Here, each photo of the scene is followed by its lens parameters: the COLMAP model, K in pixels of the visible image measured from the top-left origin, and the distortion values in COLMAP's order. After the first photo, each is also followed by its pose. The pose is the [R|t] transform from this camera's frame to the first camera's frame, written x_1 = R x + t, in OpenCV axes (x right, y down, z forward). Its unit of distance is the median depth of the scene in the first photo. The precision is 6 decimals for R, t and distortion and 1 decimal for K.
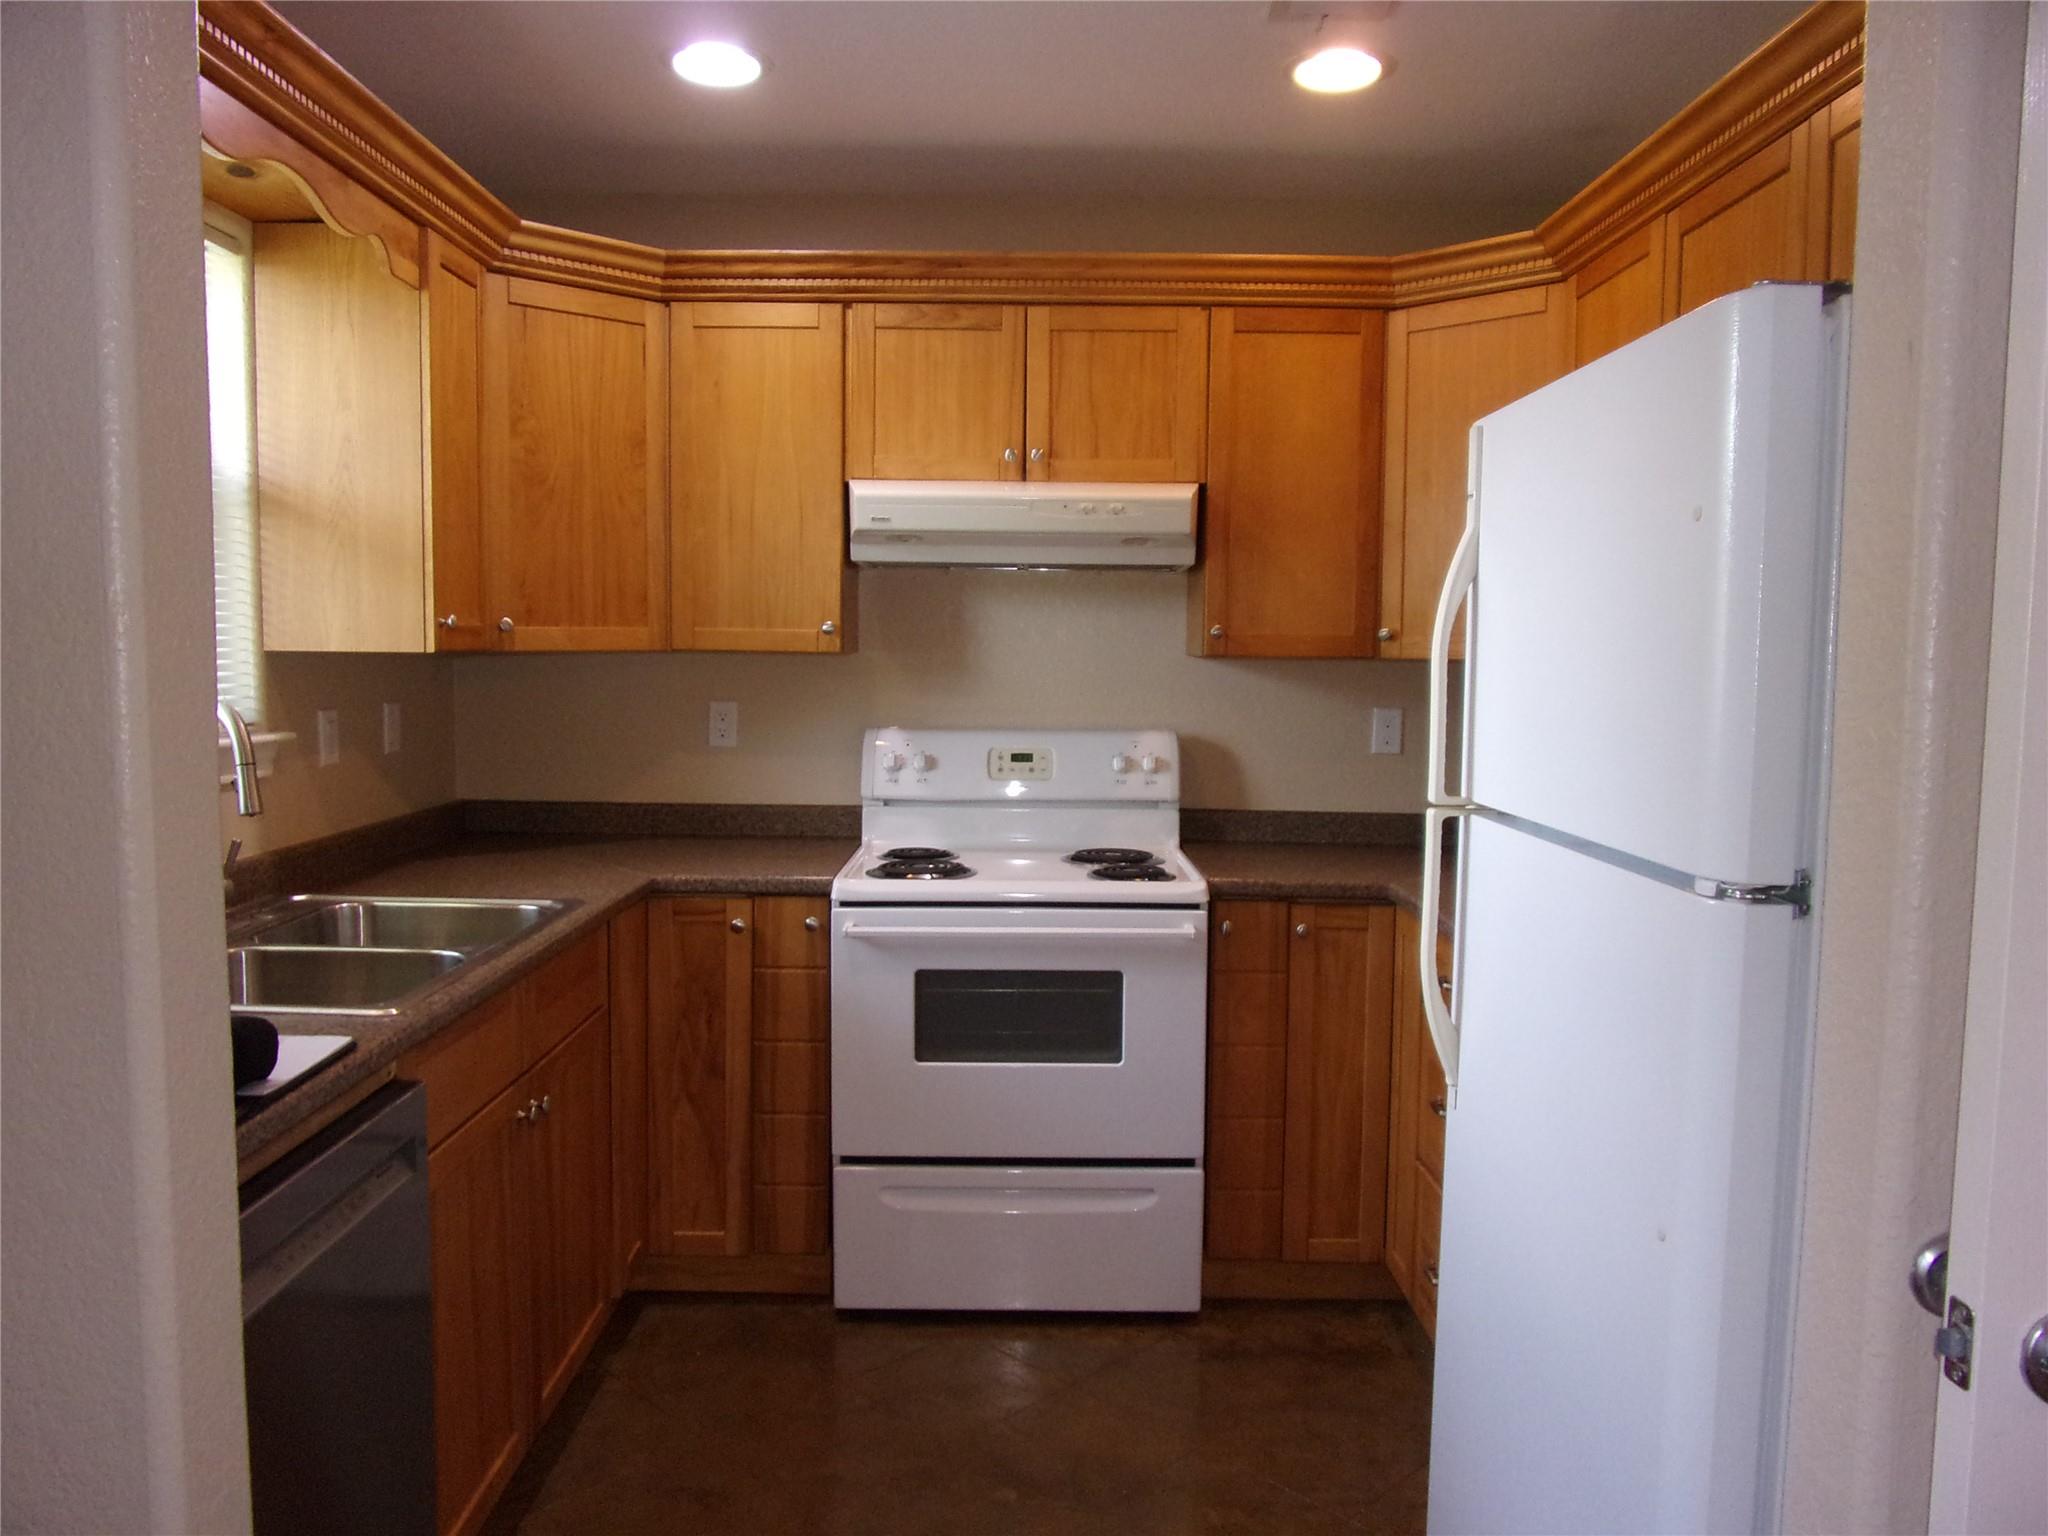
lens RADIAL K [[1487.2, 0, 1009.9], [0, 1487.2, 781.6], [0, 0, 1]] dist [-0.034122, 0.004265]
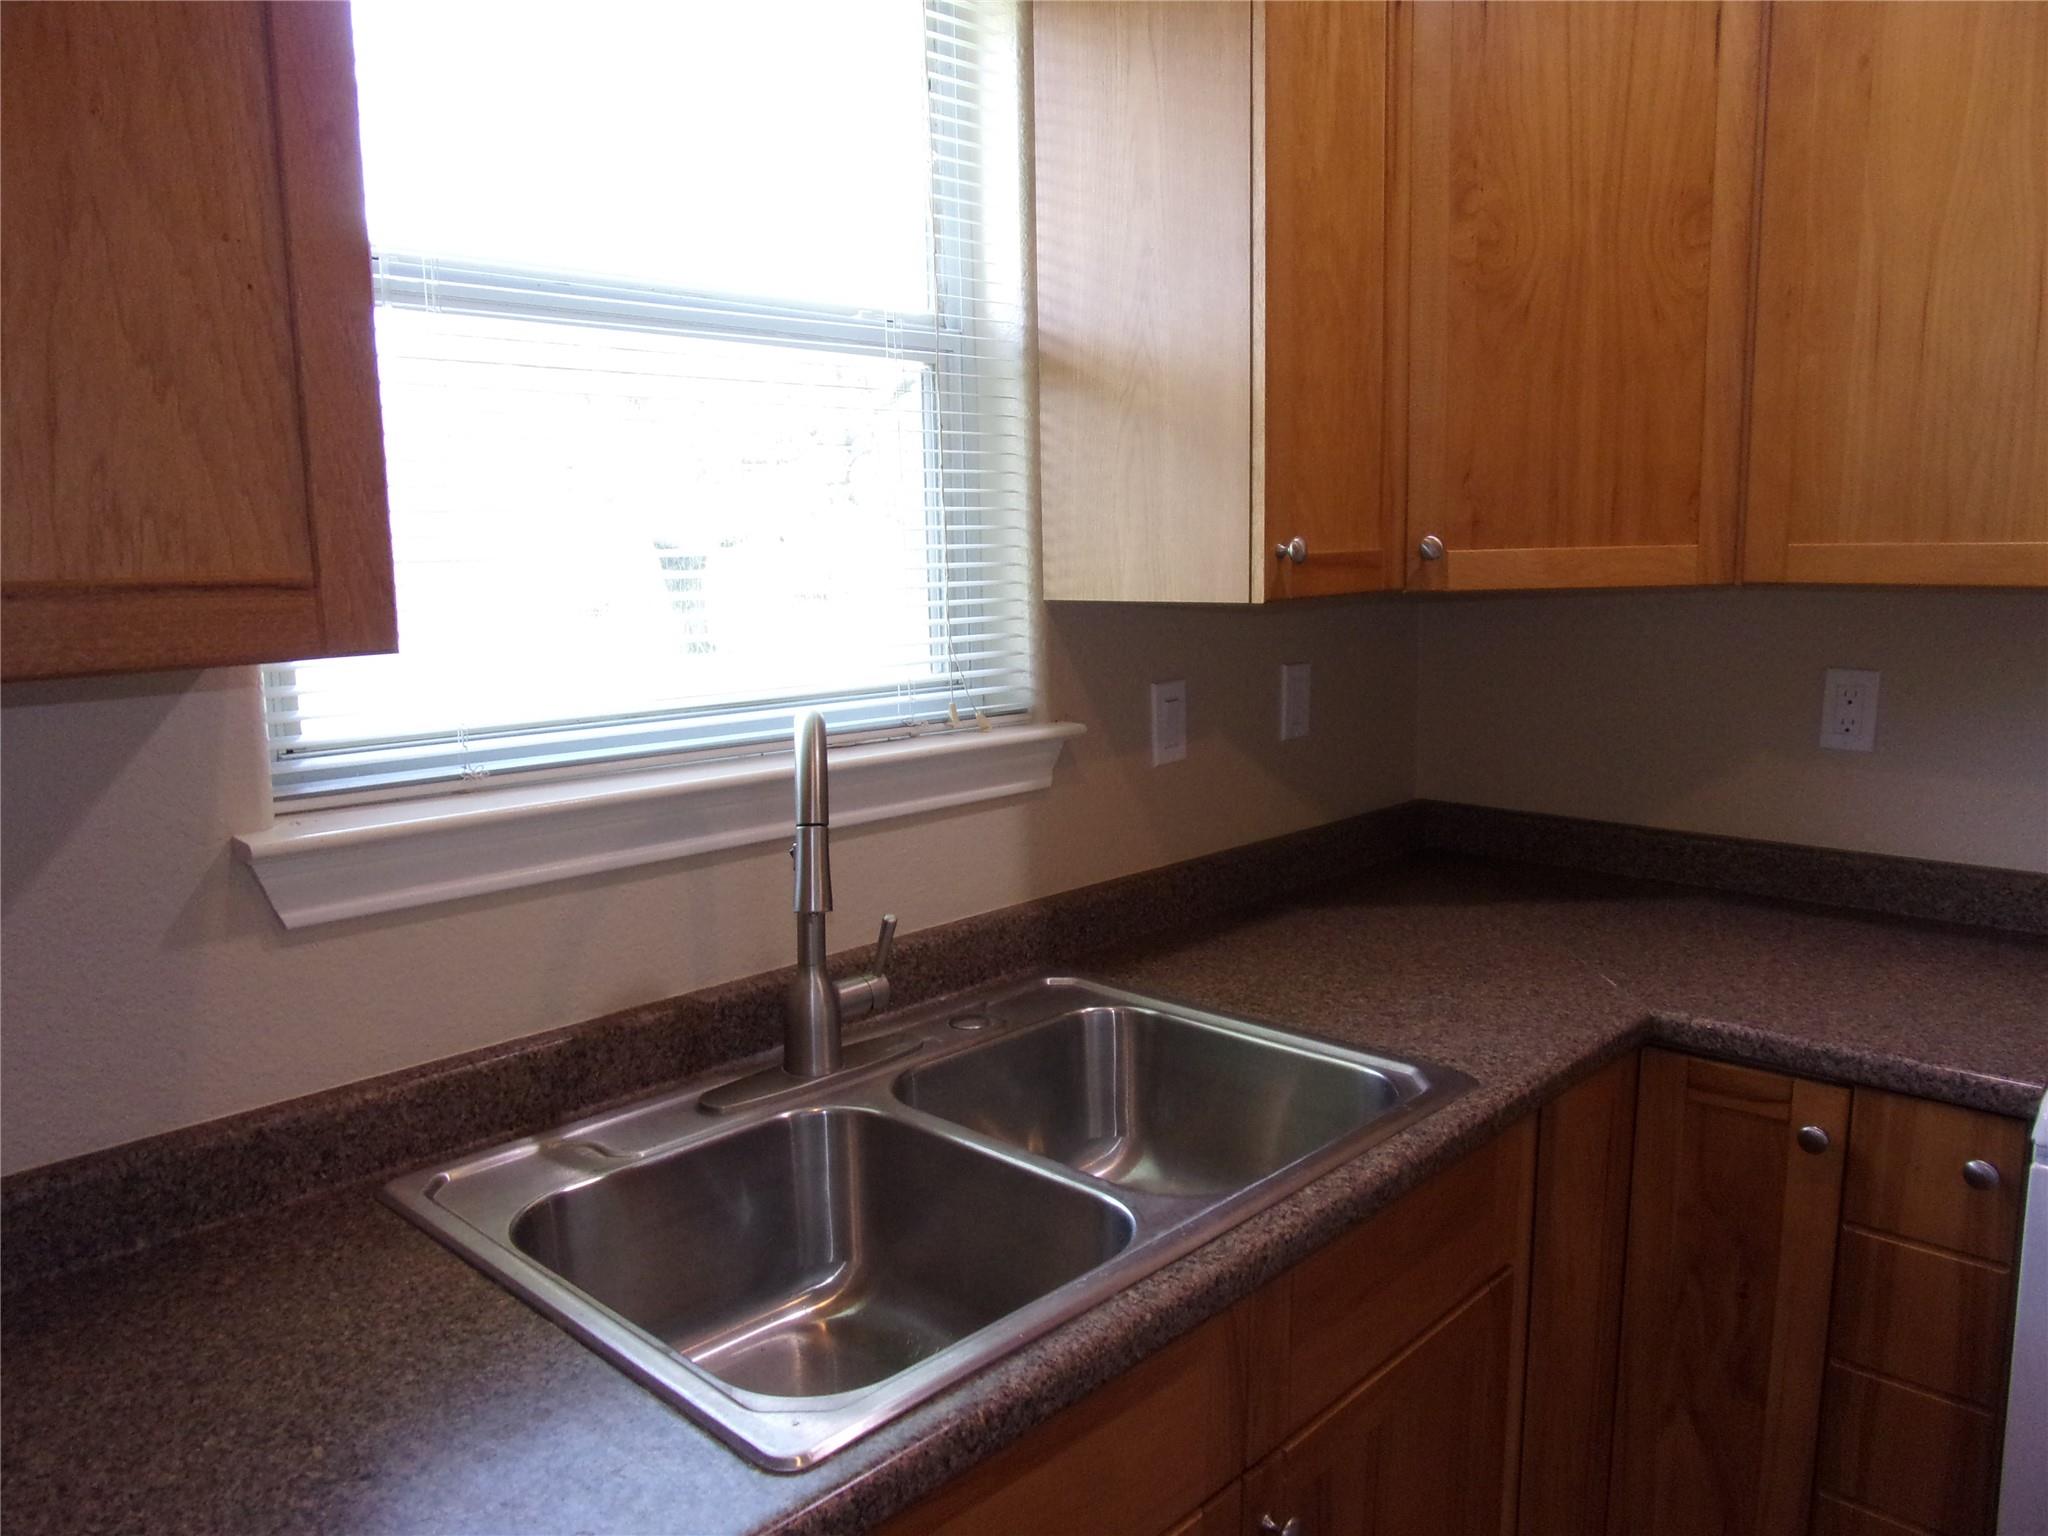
lens RADIAL K [[1487.2, 0, 1009.9], [0, 1487.2, 781.6], [0, 0, 1]] dist [-0.034122, 0.004265]
pose [[0.727077, 0.083653, -0.681441, -0.050334], [-0.036401, 0.995850, 0.083411, -0.055730], [0.685590, -0.035841, 0.727105, 0.447850]]
